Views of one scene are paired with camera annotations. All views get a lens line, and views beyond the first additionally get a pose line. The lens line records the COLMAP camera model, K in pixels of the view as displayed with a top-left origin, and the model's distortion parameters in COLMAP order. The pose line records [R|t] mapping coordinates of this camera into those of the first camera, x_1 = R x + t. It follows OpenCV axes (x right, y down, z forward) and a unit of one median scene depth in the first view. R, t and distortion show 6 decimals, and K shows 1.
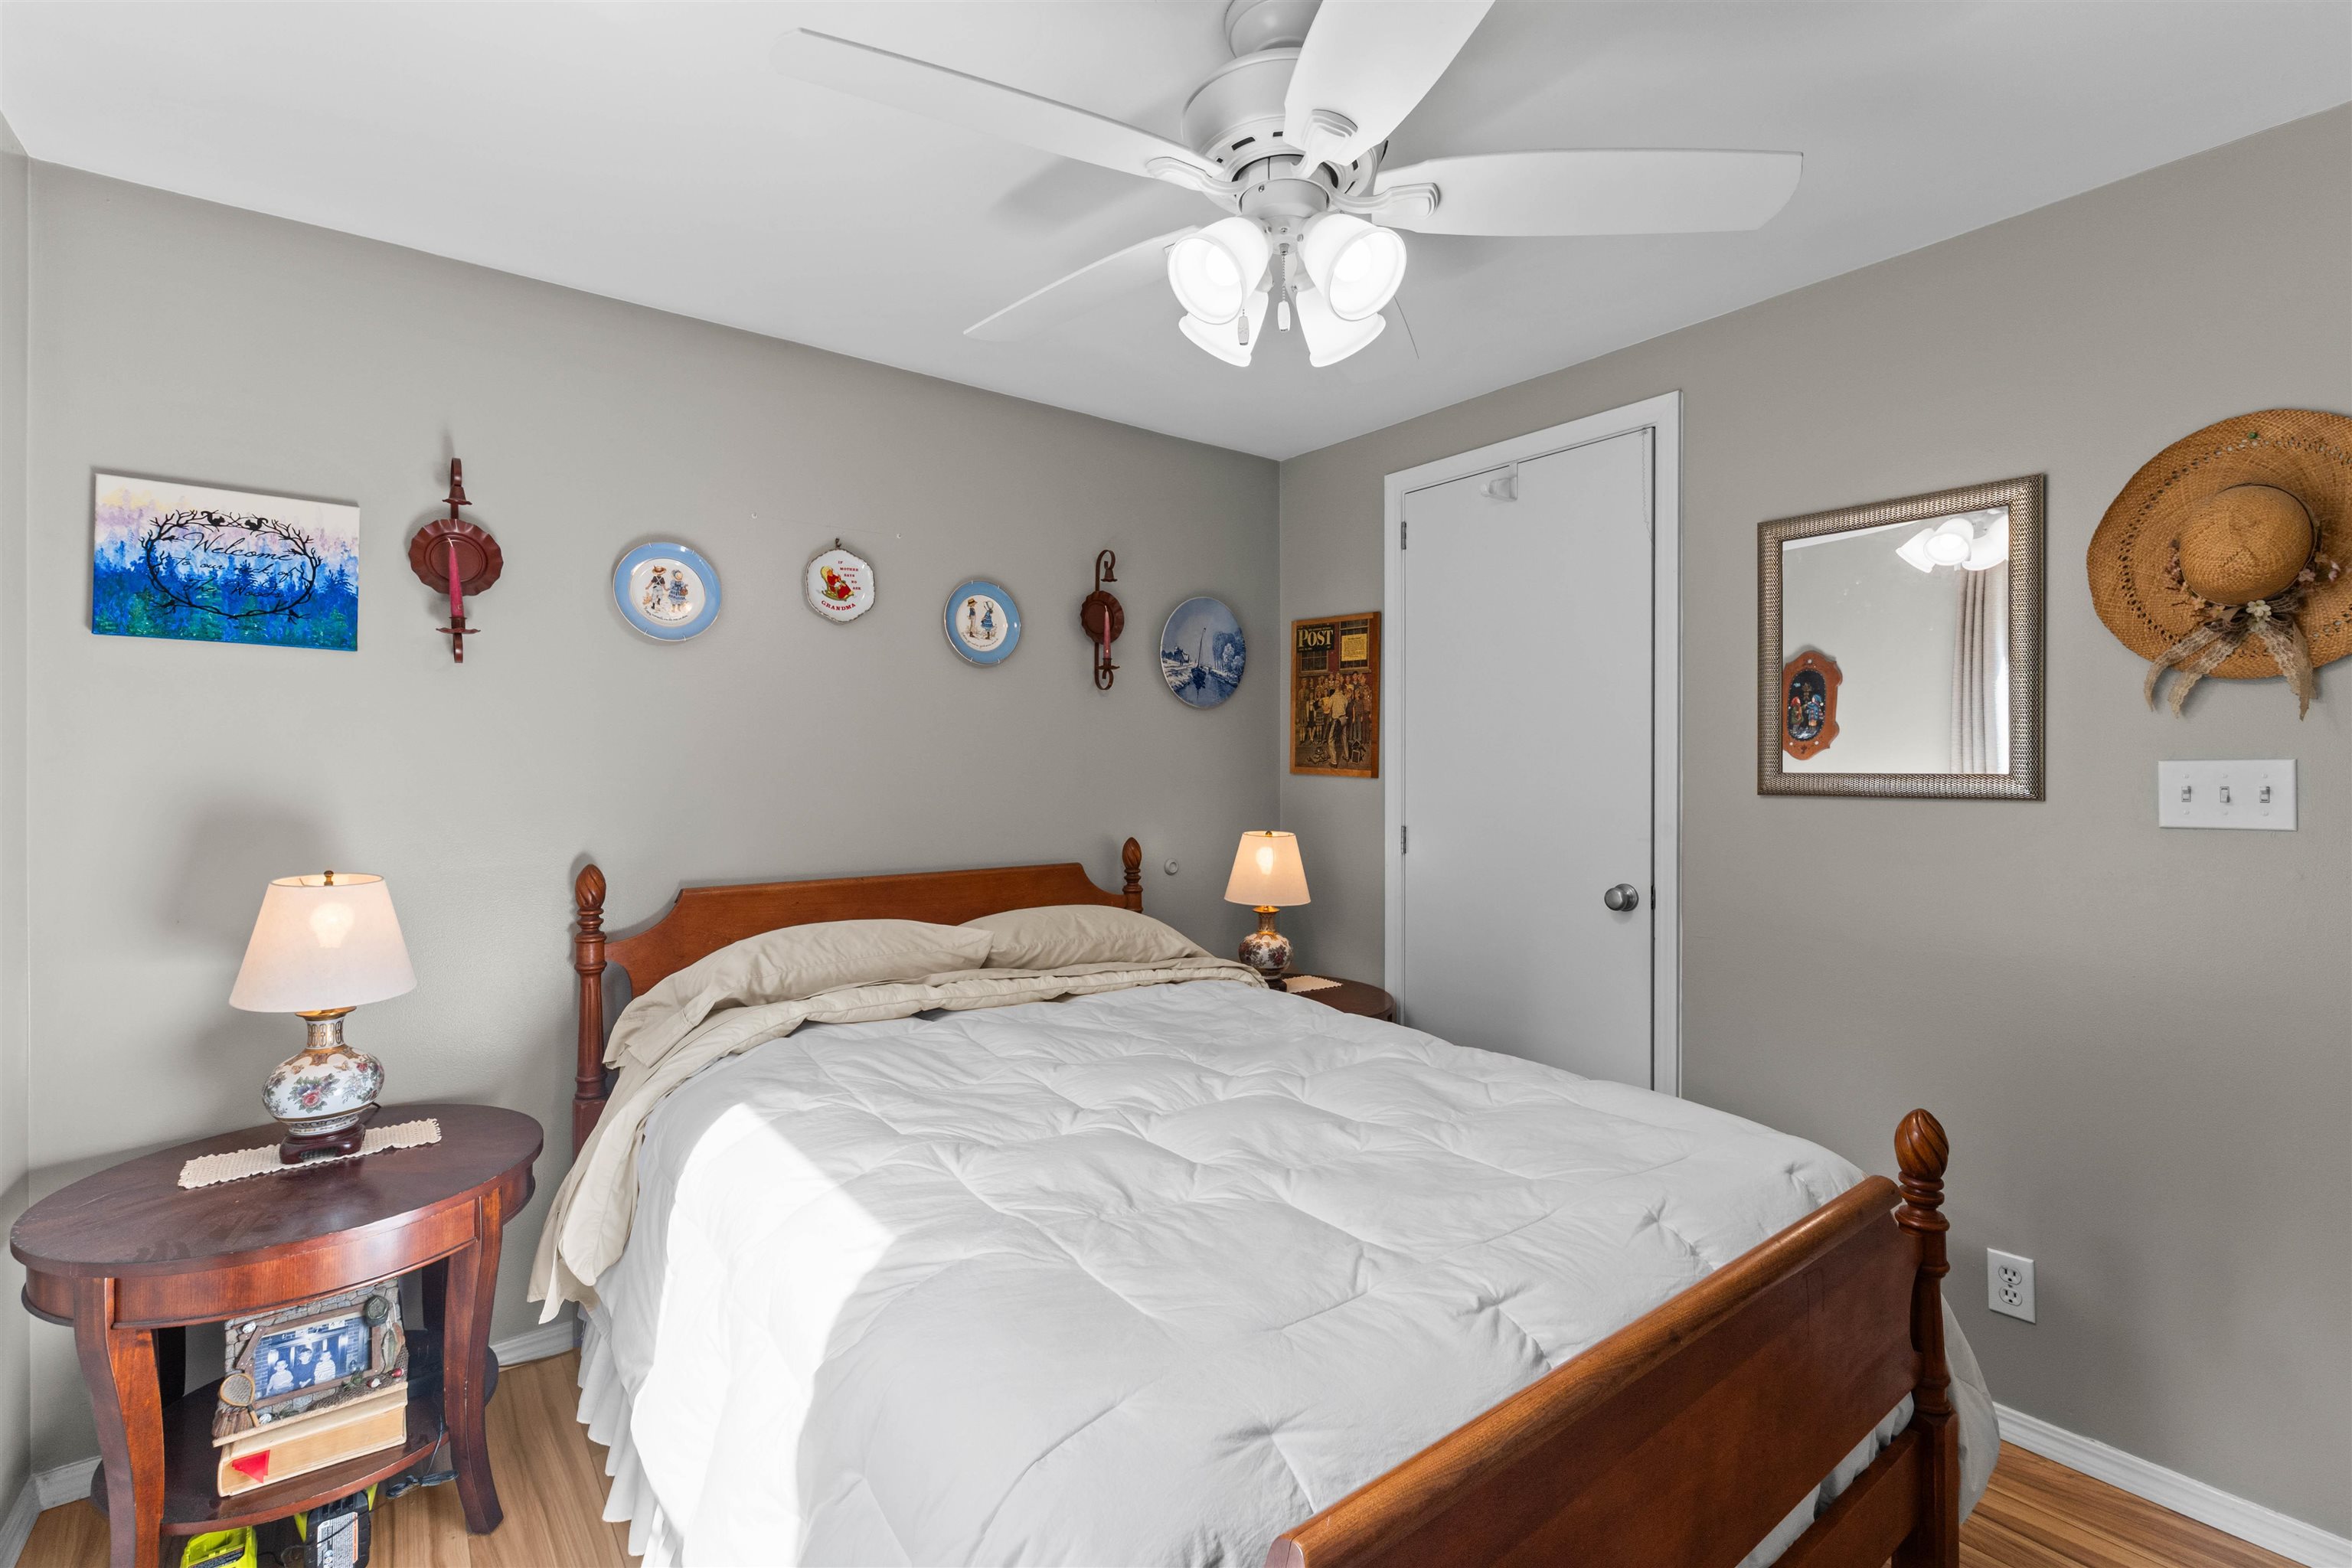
lens RADIAL K [[1031.6, 0, 1181.2], [0, 1031.6, 802.7], [0, 0, 1]] dist [0.001302, -0.000117]
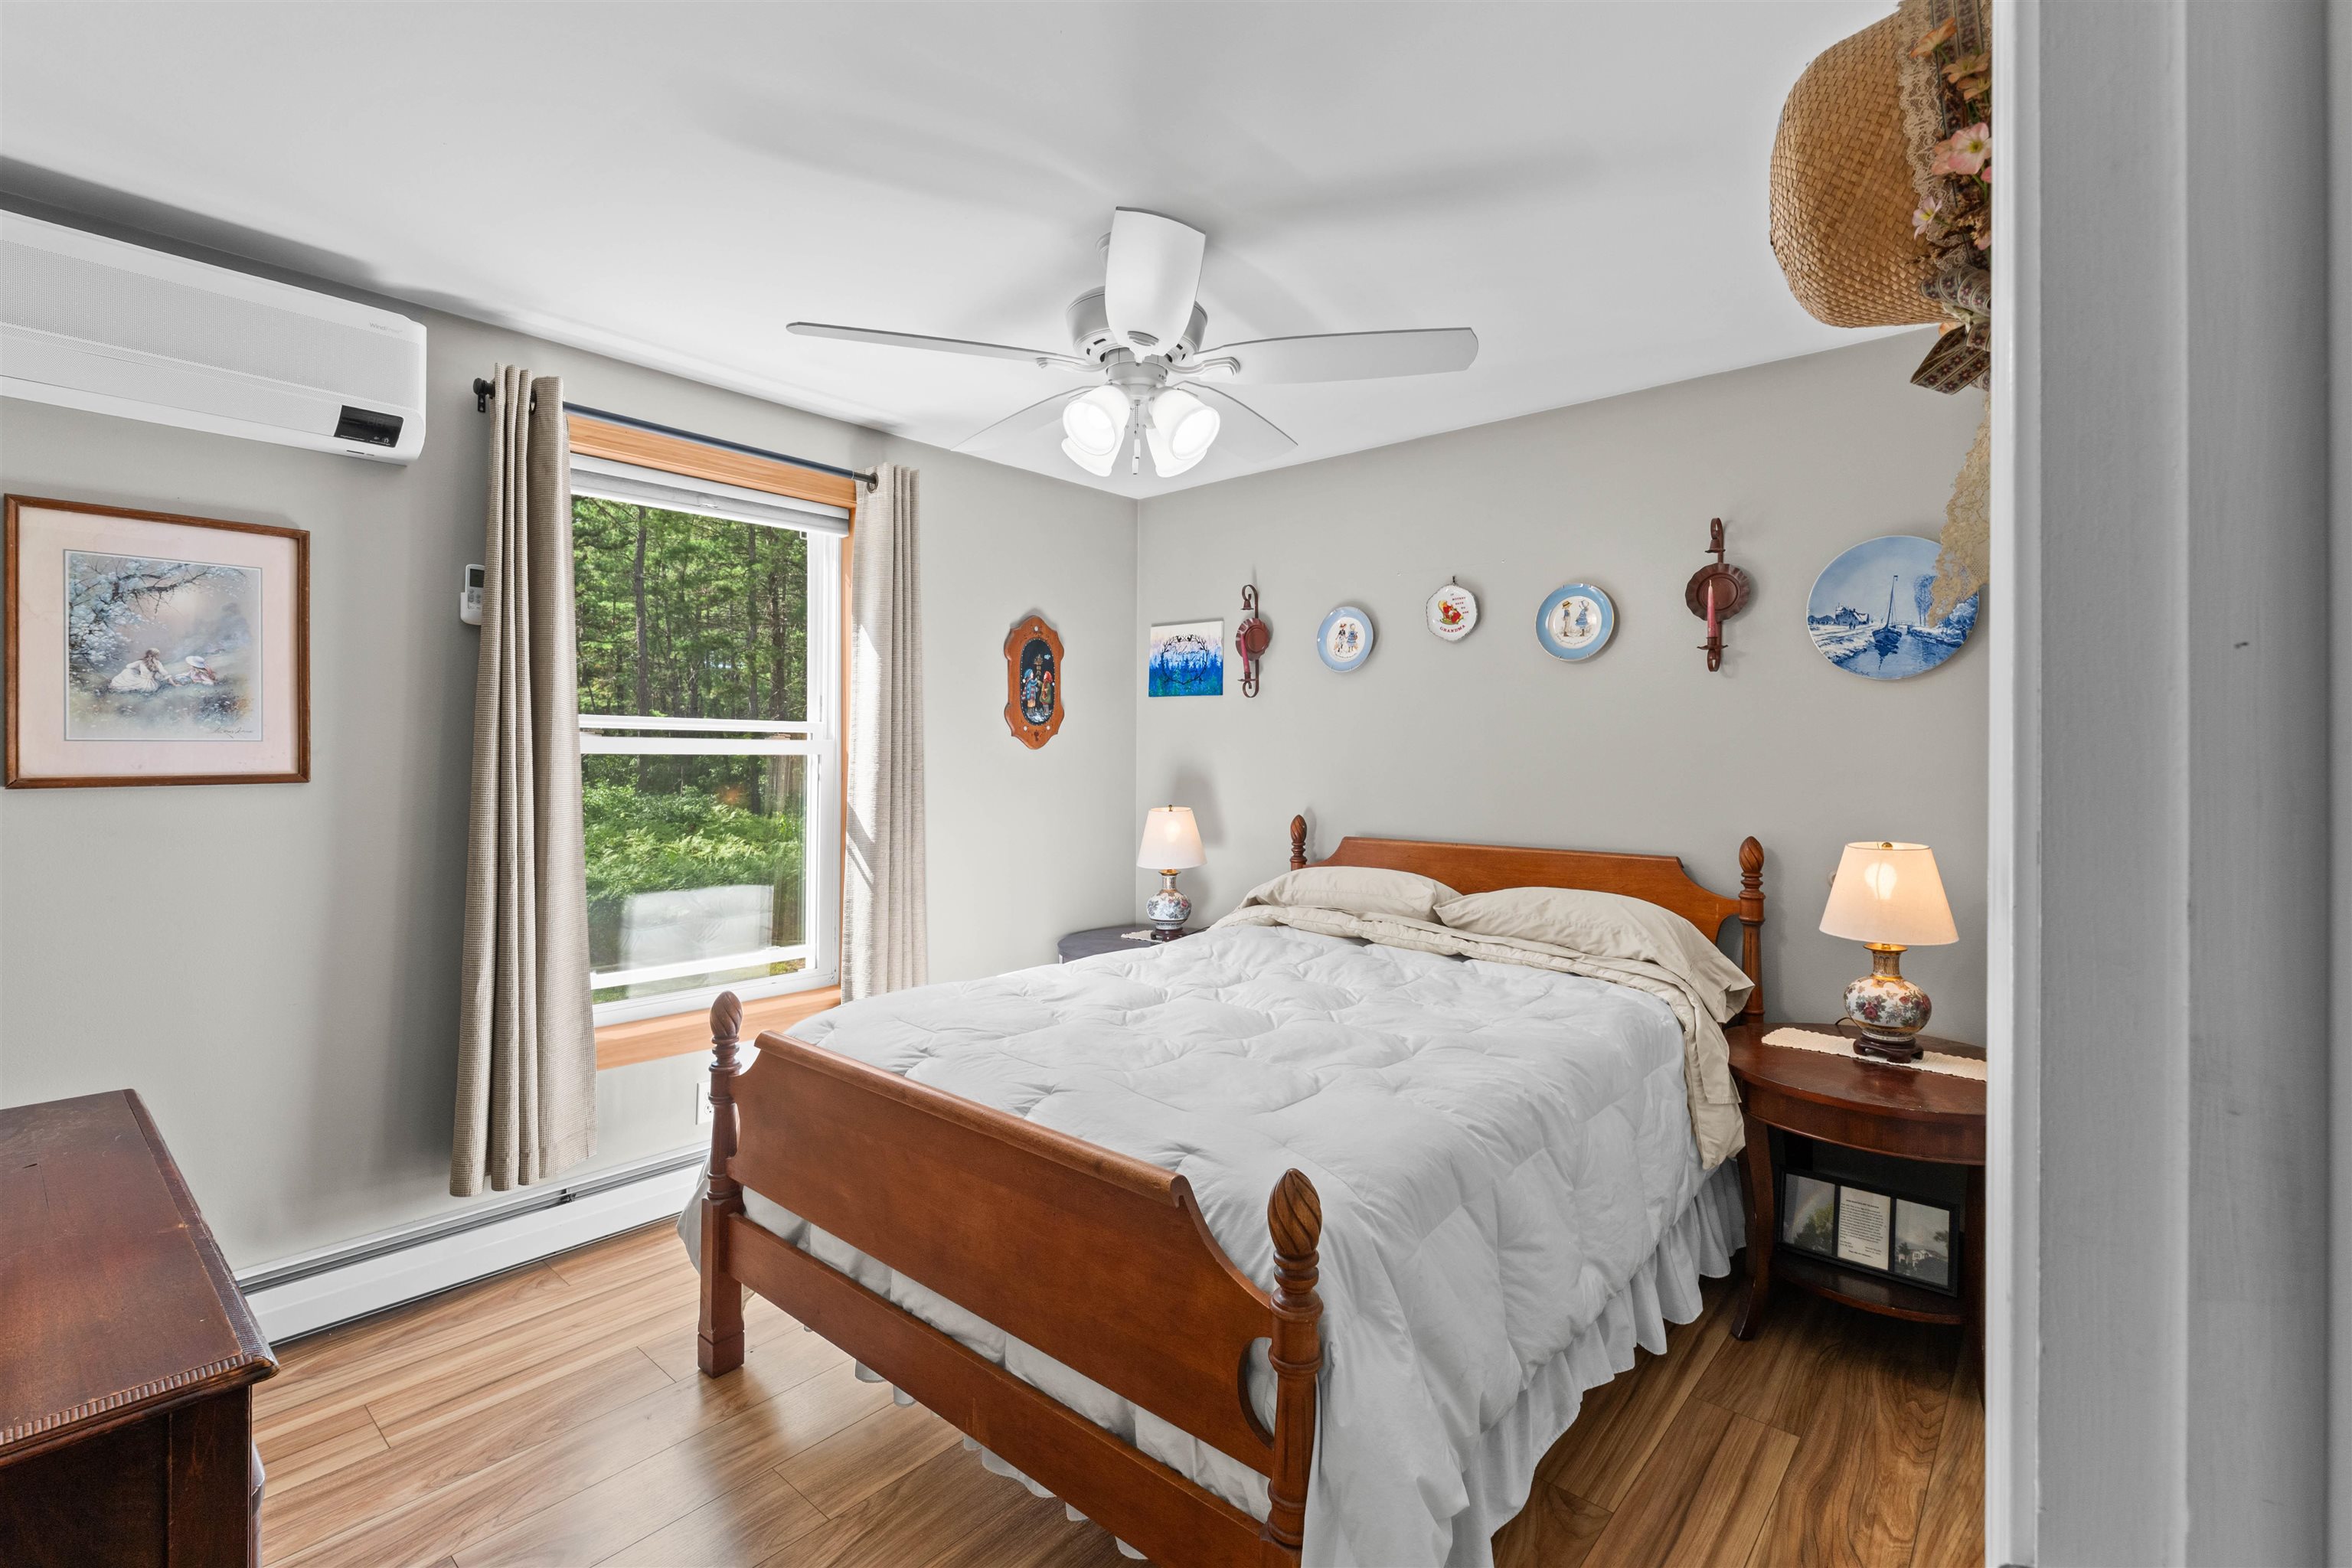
lens RADIAL K [[1030.6, 0, 1190.5], [0, 1030.6, 757.5], [0, 0, 1]] dist [-0.000725, -0.000070]
pose [[0.215509, -0.001322, -0.976501, 0.849552], [-0.040708, 0.999118, -0.010337, -0.005718], [0.975653, 0.041979, 0.215265, 0.420991]]
